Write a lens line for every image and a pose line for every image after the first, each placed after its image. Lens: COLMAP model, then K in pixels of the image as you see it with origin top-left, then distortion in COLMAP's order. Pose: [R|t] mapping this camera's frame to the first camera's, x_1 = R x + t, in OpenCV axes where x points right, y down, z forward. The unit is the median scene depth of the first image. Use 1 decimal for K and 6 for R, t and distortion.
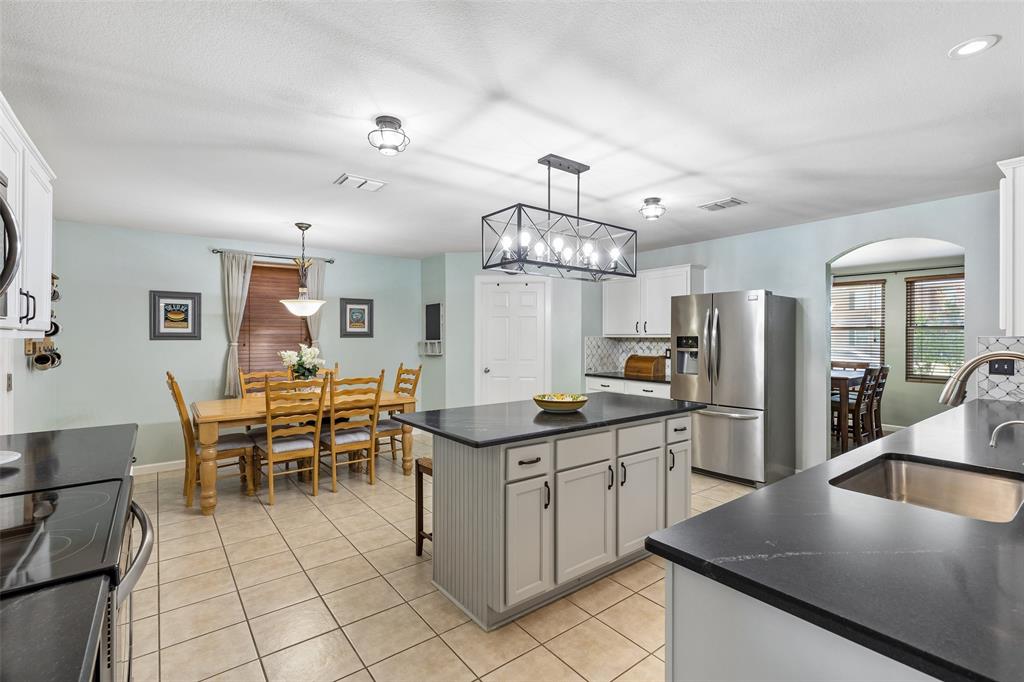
lens RADIAL K [[465.0, 0, 513.2], [0, 465.0, 337.7], [0, 0, 1]] dist [0.004093, -0.000608]
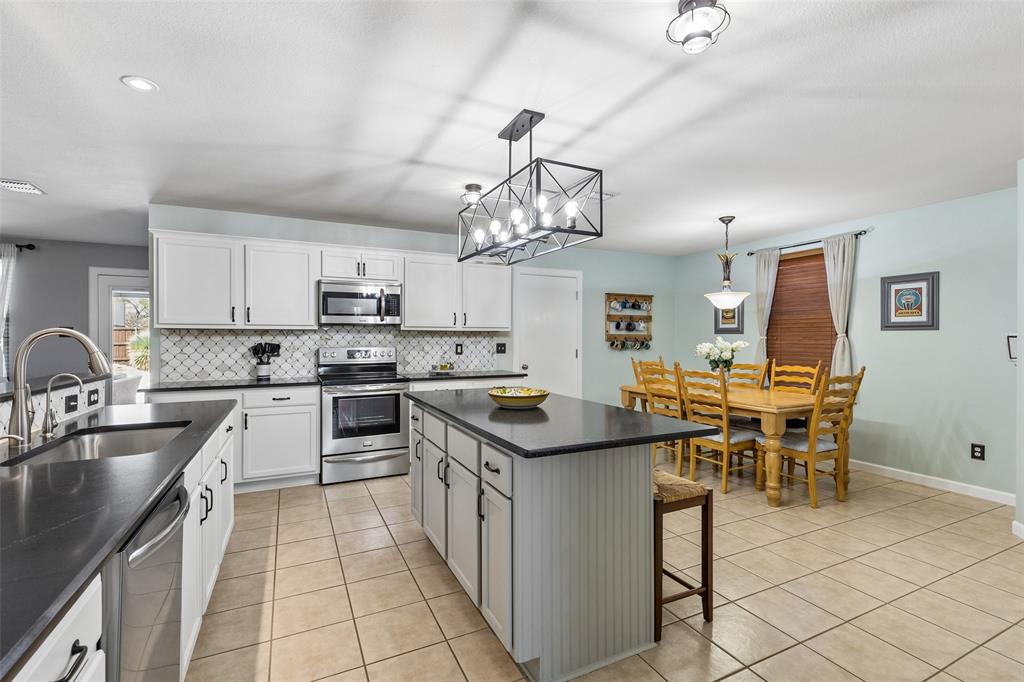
lens RADIAL K [[465.0, 0, 517.4], [0, 465.0, 340.1], [0, 0, 1]] dist [0.004093, -0.000608]
pose [[-0.206501, 0.007981, -0.978414, 0.539791], [-0.002697, 0.999958, 0.008726, 0.011370], [0.978443, 0.004441, -0.206471, 0.655664]]
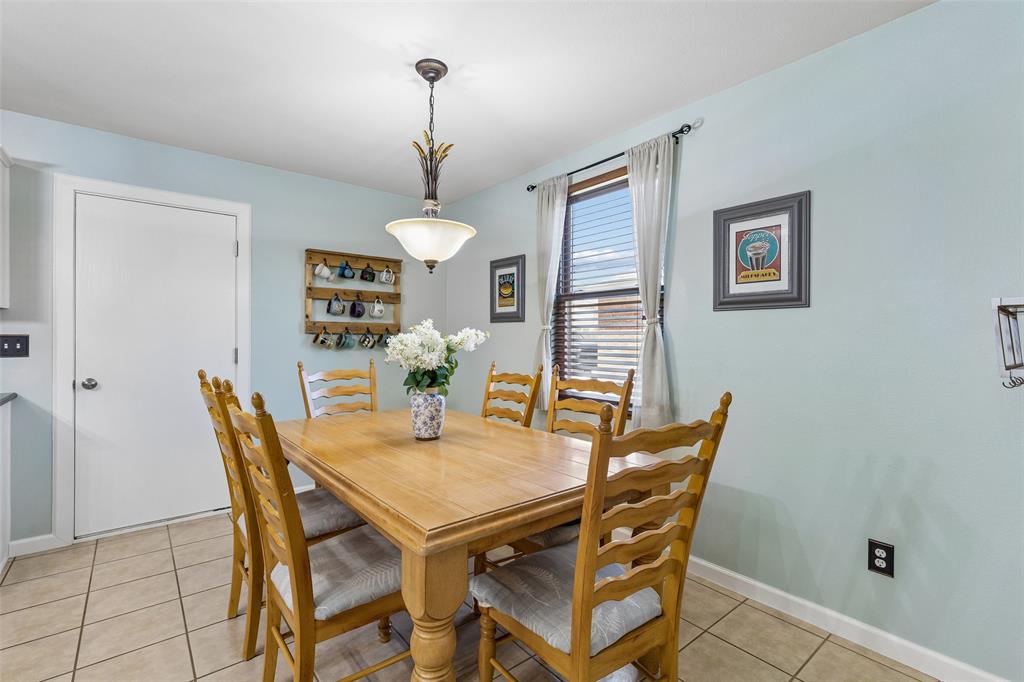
lens RADIAL K [[465.0, 0, 531.5], [0, 465.0, 335.6], [0, 0, 1]] dist [0.004093, -0.000608]
pose [[0.034462, -0.003857, -0.999399, 0.021700], [-0.008035, 0.999959, -0.004136, 0.026240], [0.999374, 0.008173, 0.034429, 0.933200]]
